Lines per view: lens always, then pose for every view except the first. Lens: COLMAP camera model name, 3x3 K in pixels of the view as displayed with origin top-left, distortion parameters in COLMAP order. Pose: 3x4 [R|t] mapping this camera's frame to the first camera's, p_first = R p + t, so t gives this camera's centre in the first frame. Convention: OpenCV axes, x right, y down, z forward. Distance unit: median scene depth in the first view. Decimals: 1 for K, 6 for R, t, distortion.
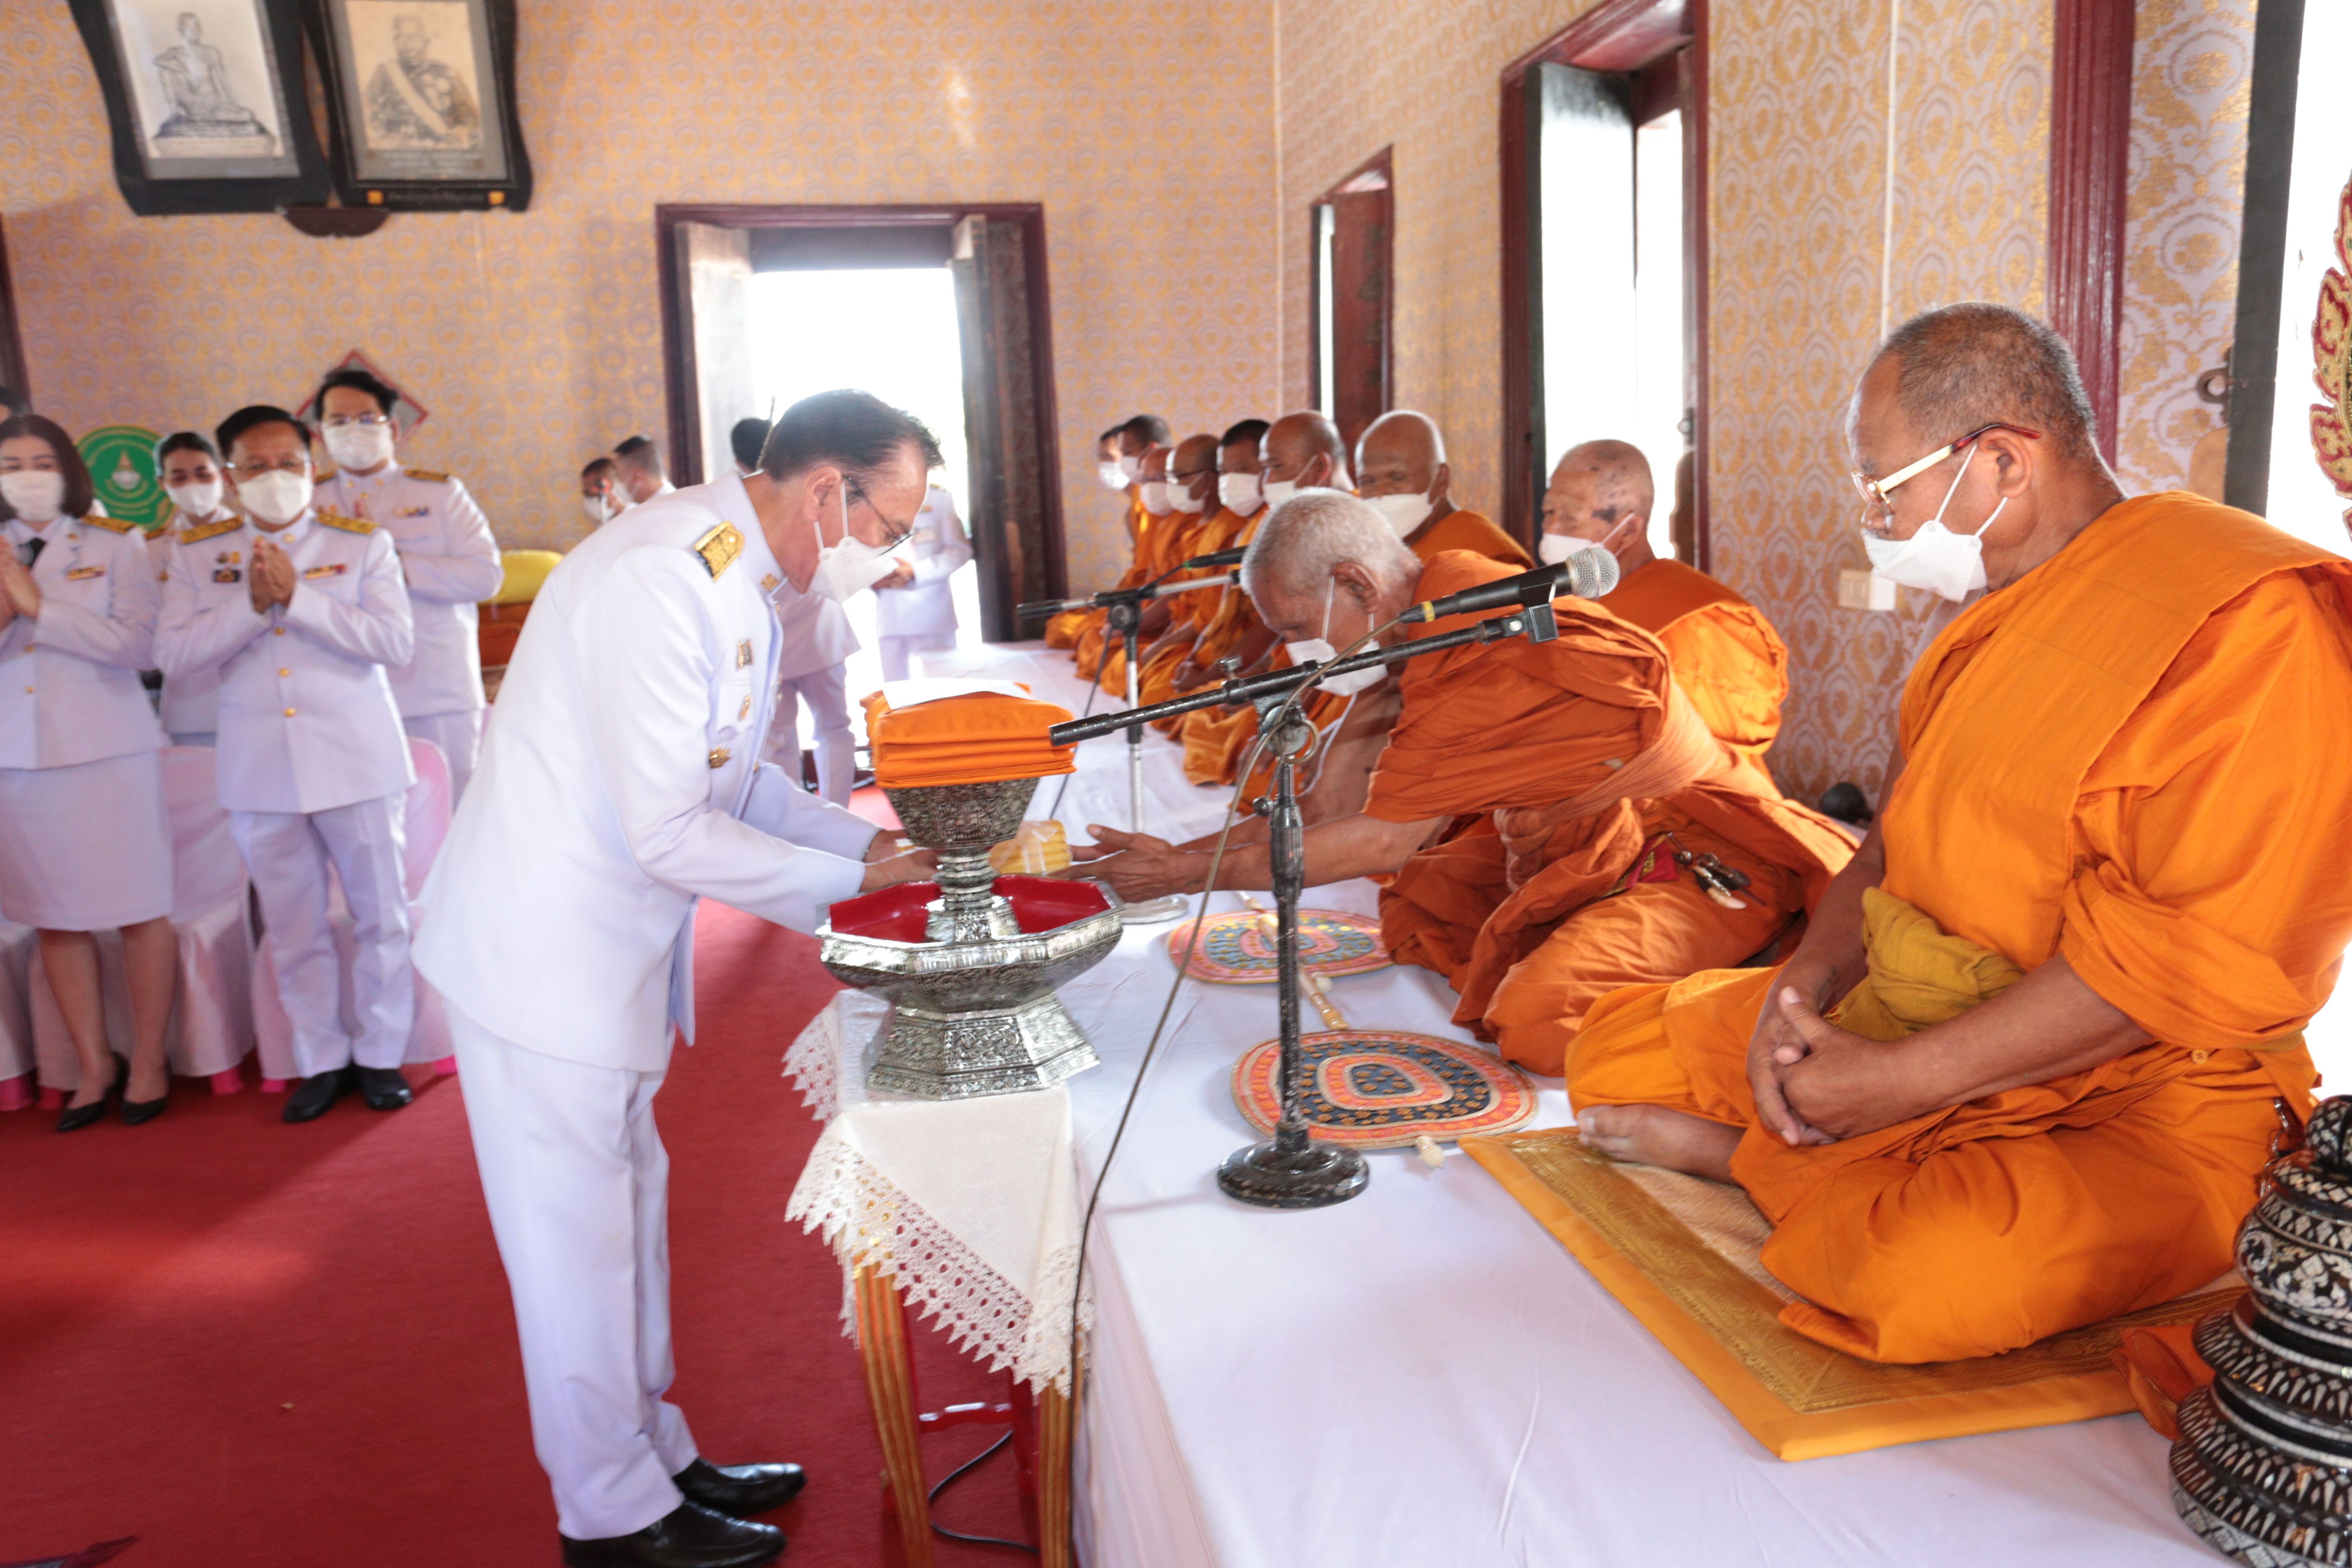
lens RADIAL K [[1932.9, 0, 1176.0], [0, 1932.9, 784.0], [0, 0, 1]] dist [-0.037503, 0.125729]
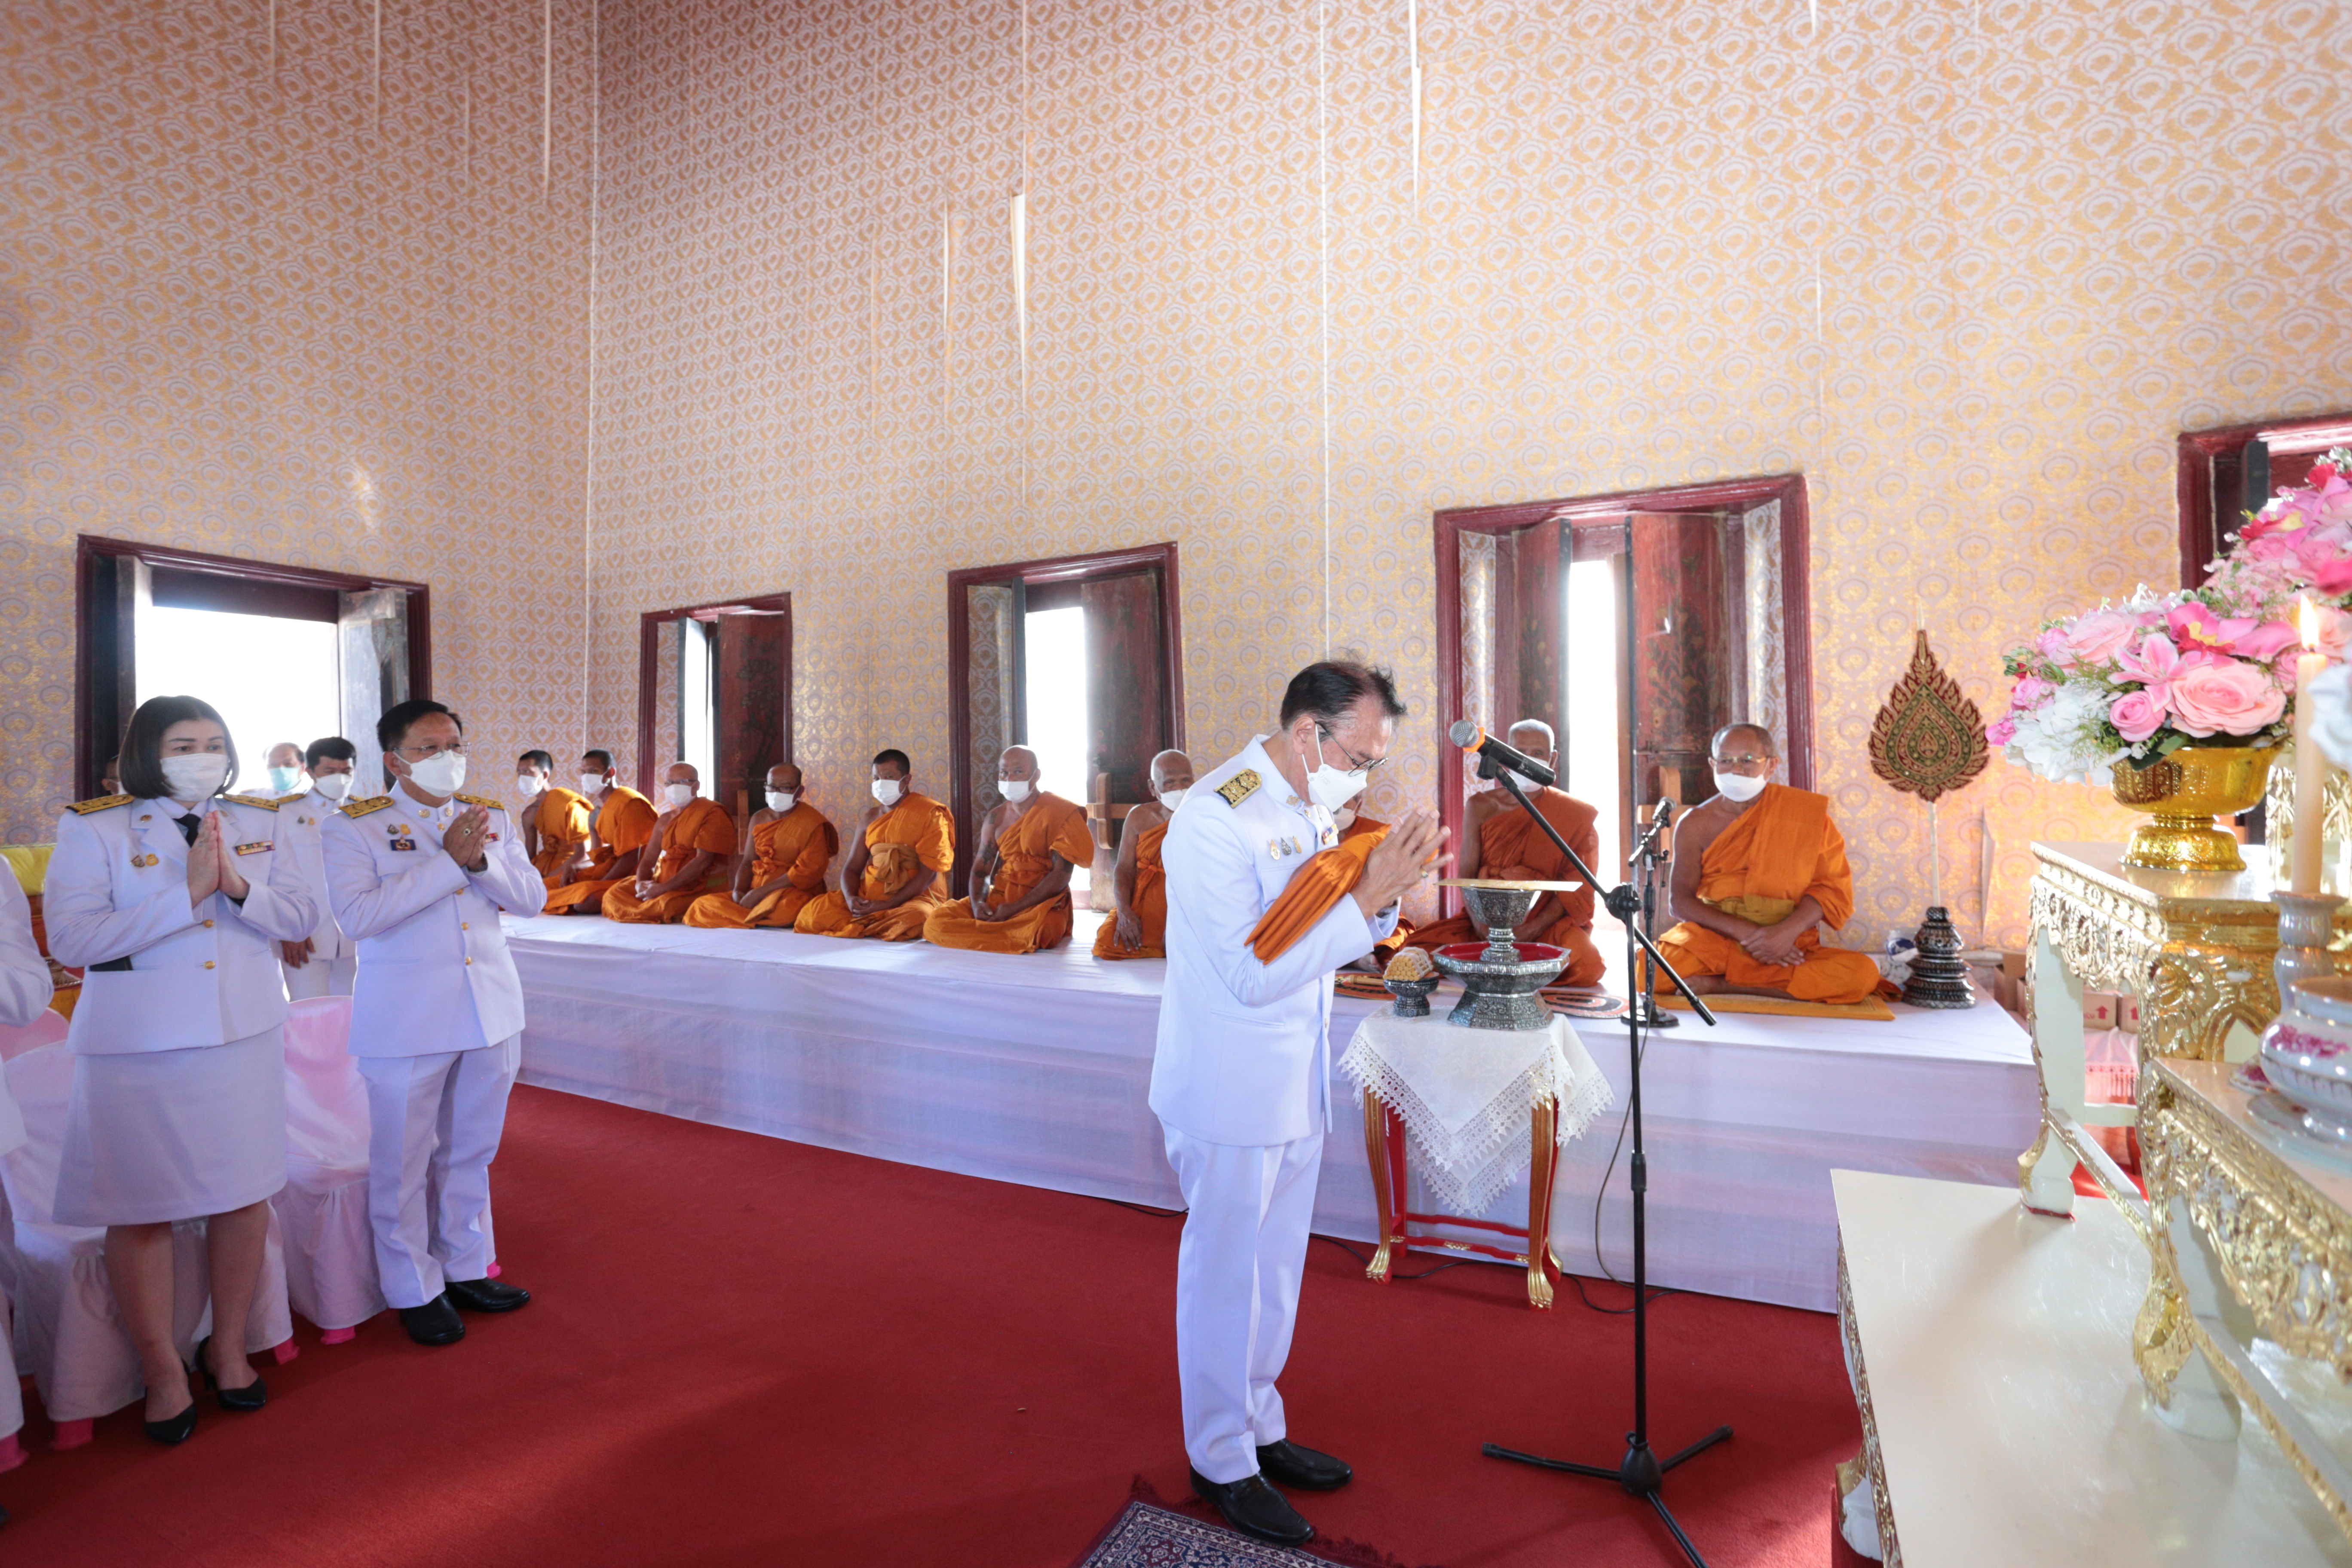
lens RADIAL K [[1164.6, 0, 1174.9], [0, 1164.6, 757.4], [0, 0, 1]] dist [-0.000663, -0.000095]
pose [[0.594775, 0.035198, 0.803121, -4.332307], [0.124893, 0.982865, -0.135569, -0.058658], [-0.794131, 0.180937, 0.580187, 1.376291]]
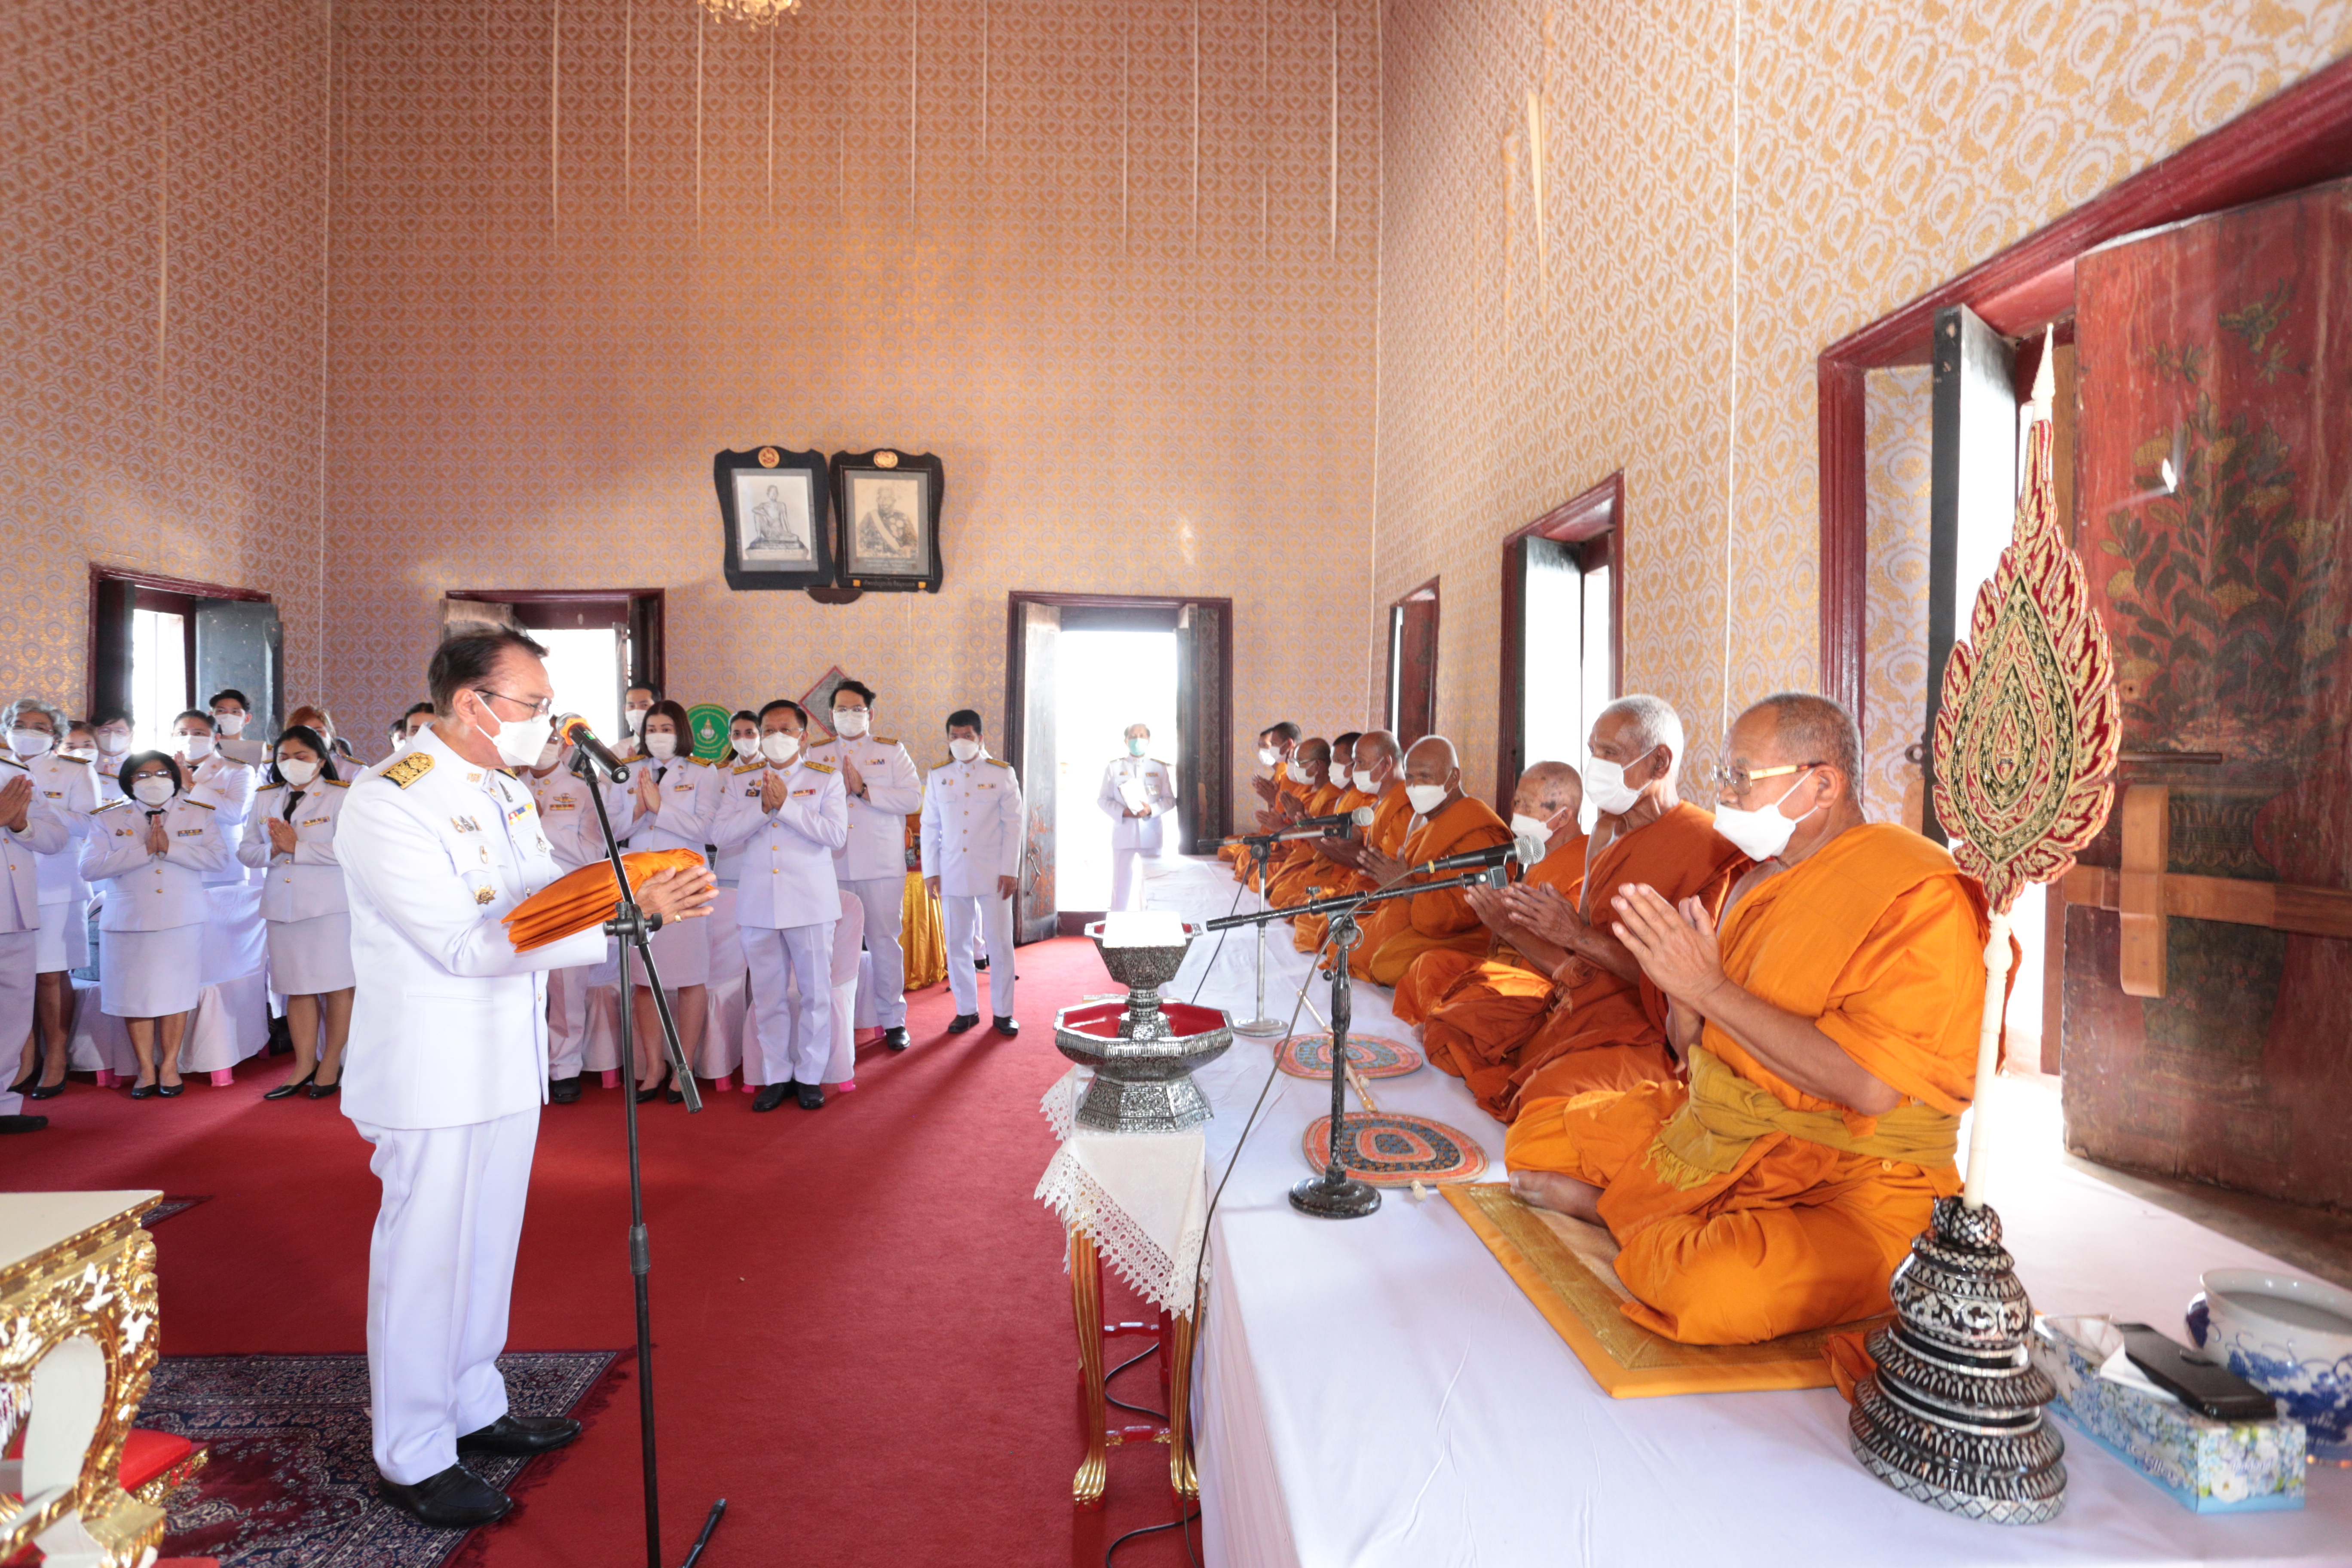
lens RADIAL K [[1176.7, 0, 1176.0], [0, 1176.7, 784.0], [0, 0, 1]] dist [-0.087348, 0.058402]
pose [[0.992873, 0.054064, -0.106207, 0.008378], [-0.067812, 0.989136, -0.130428, -0.007294], [0.098002, 0.136700, 0.985753, -0.034972]]
